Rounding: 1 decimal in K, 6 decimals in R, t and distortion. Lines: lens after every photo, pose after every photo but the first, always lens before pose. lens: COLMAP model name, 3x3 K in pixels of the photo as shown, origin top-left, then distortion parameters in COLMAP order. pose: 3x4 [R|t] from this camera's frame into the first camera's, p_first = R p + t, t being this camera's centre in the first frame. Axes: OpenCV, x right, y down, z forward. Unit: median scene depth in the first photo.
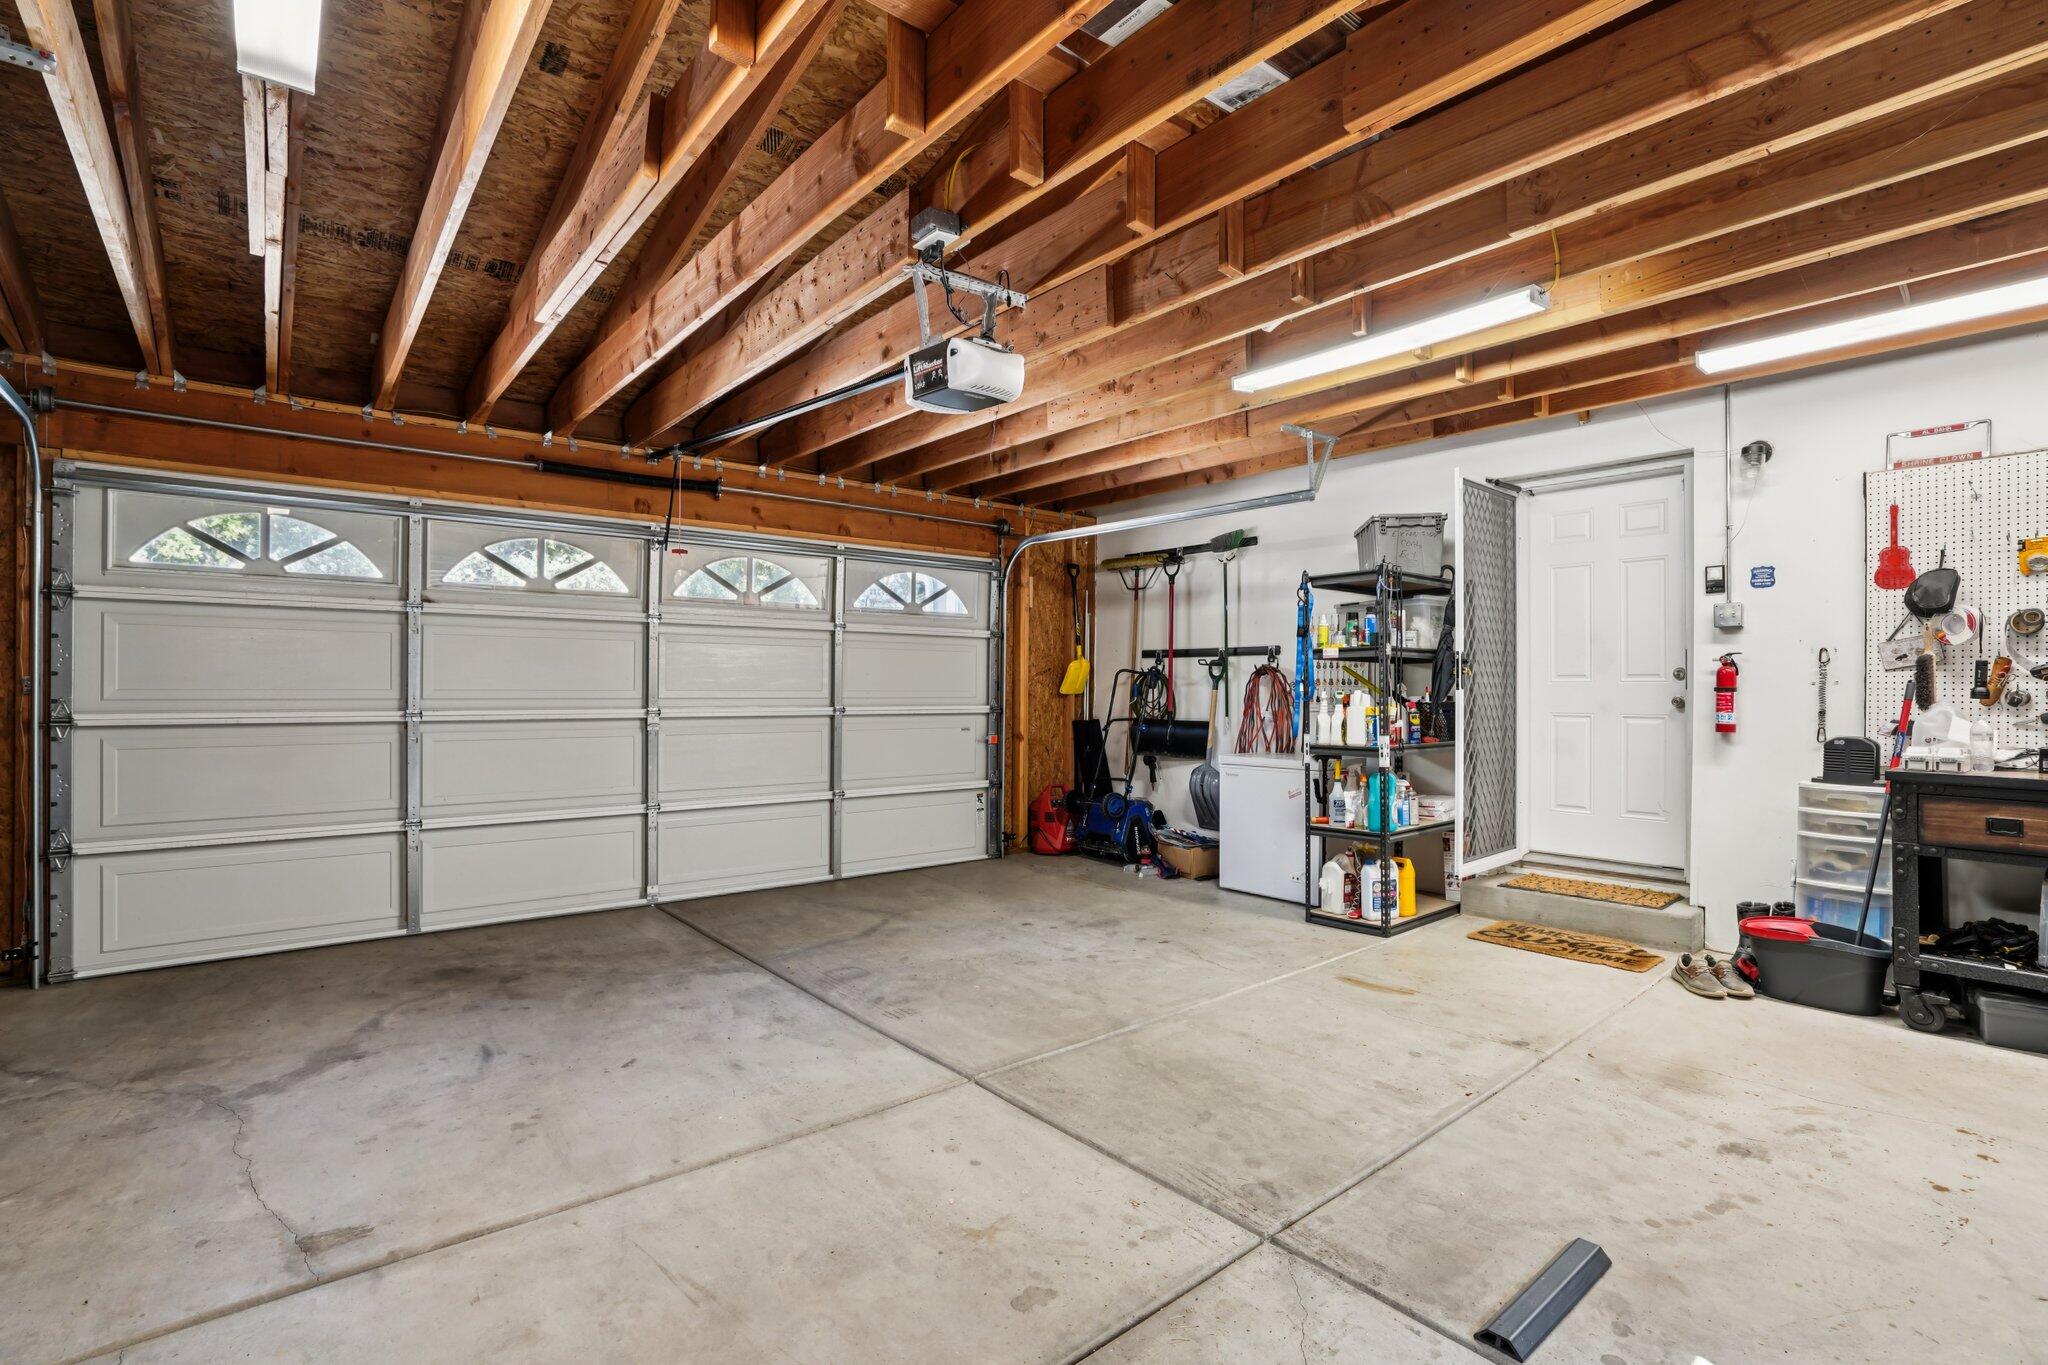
lens RADIAL K [[971.0, 0, 1026.6], [0, 971.0, 676.2], [0, 0, 1]] dist [-0.053859, 0.023945]
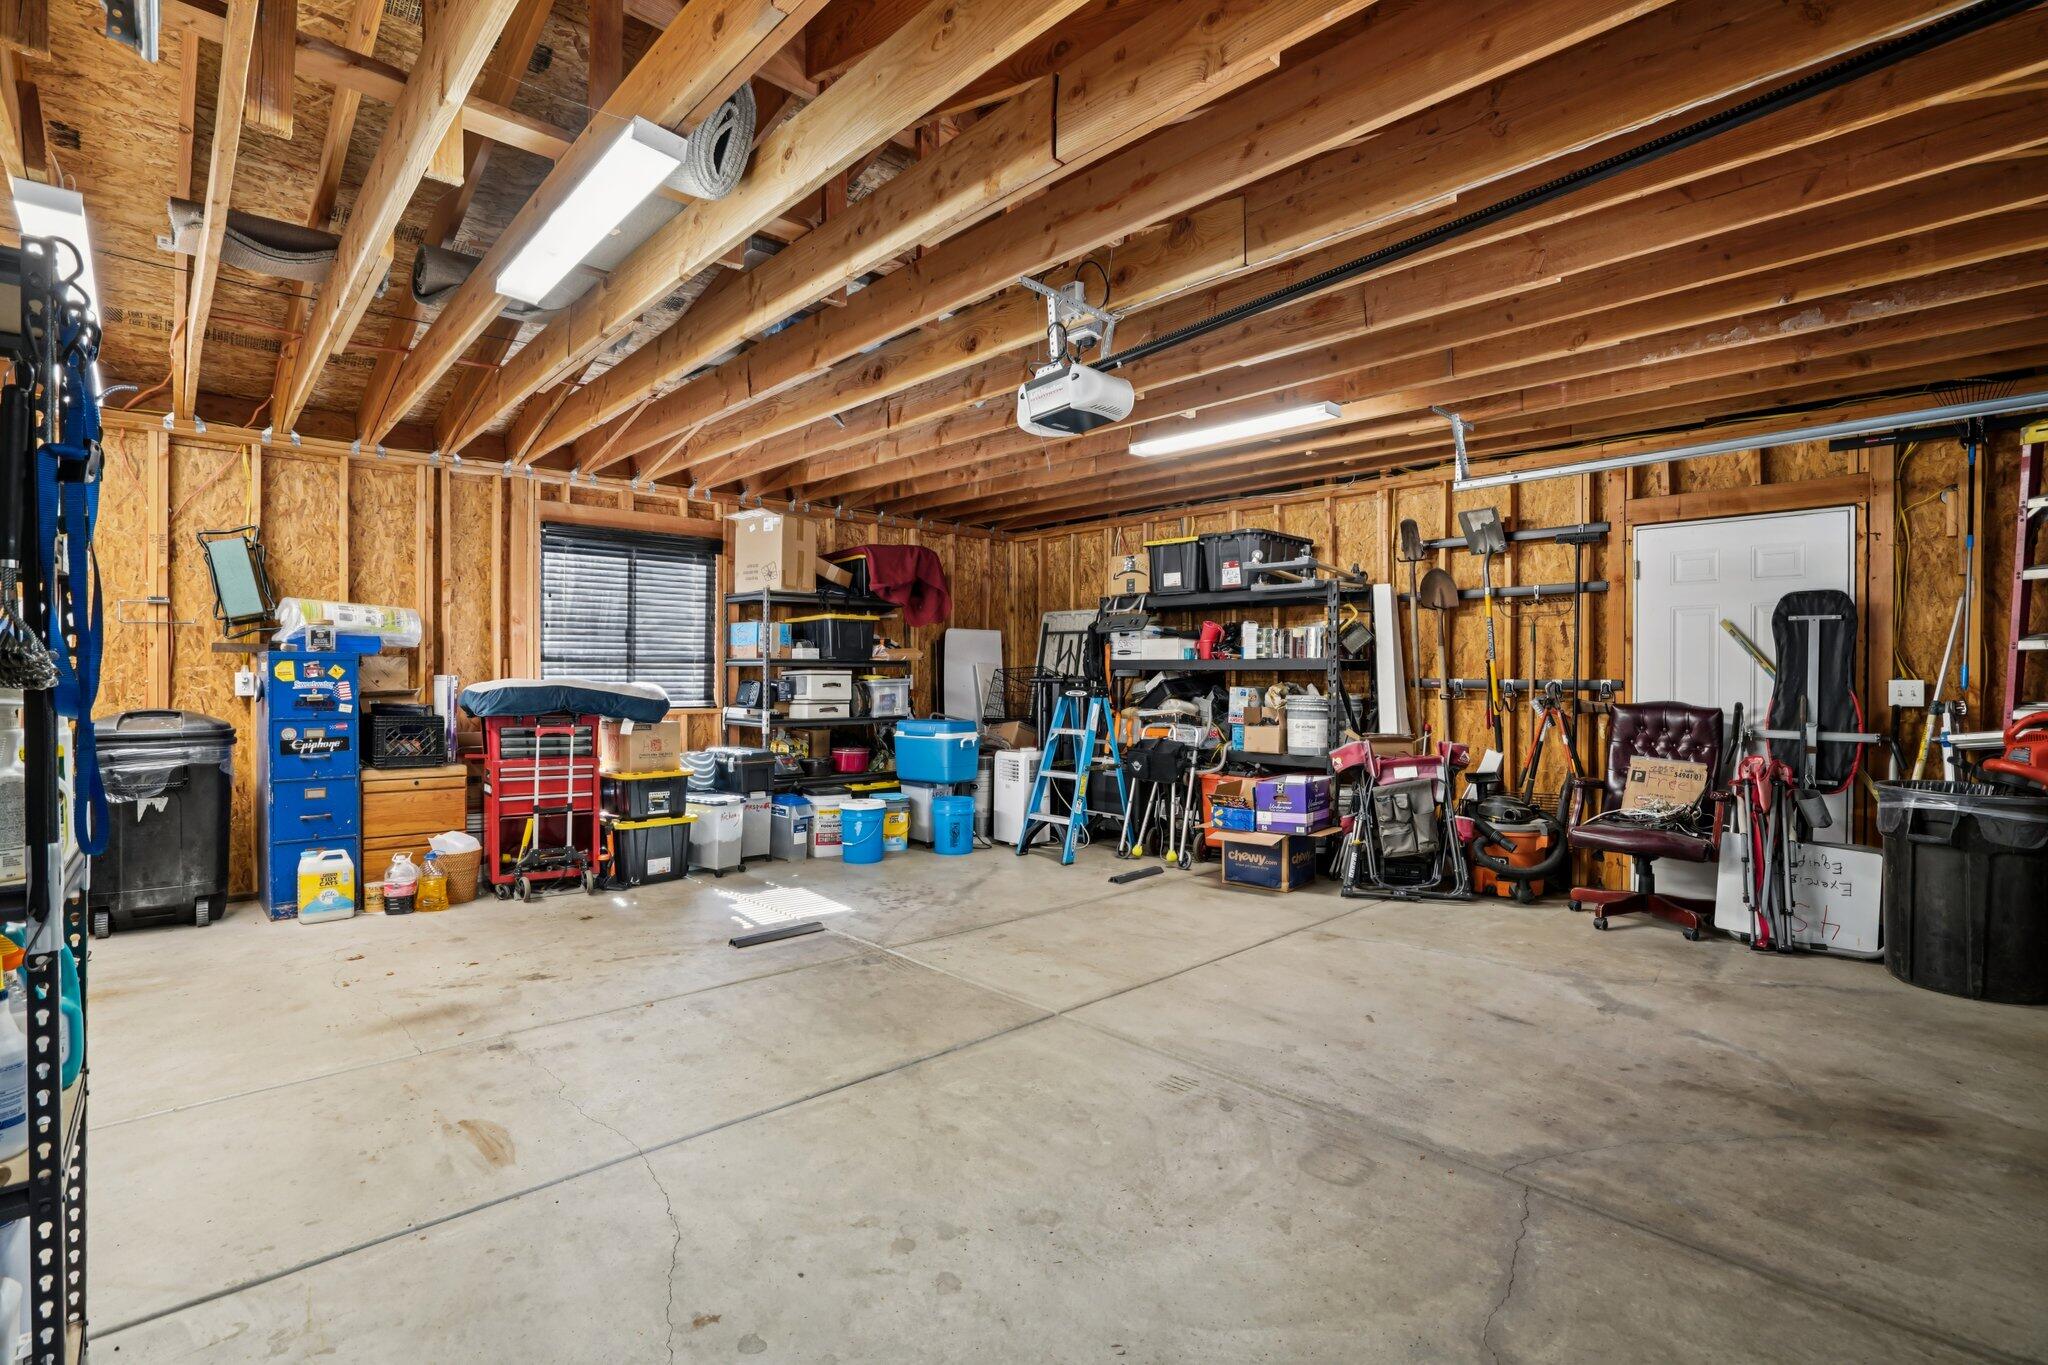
lens RADIAL K [[971.0, 0, 1026.6], [0, 971.0, 676.2], [0, 0, 1]] dist [-0.053859, 0.023945]
pose [[-0.997994, -0.008180, -0.062786, 0.051290], [-0.007488, 0.999909, -0.011247, 0.020541], [0.062872, -0.010754, -0.997964, 1.917930]]
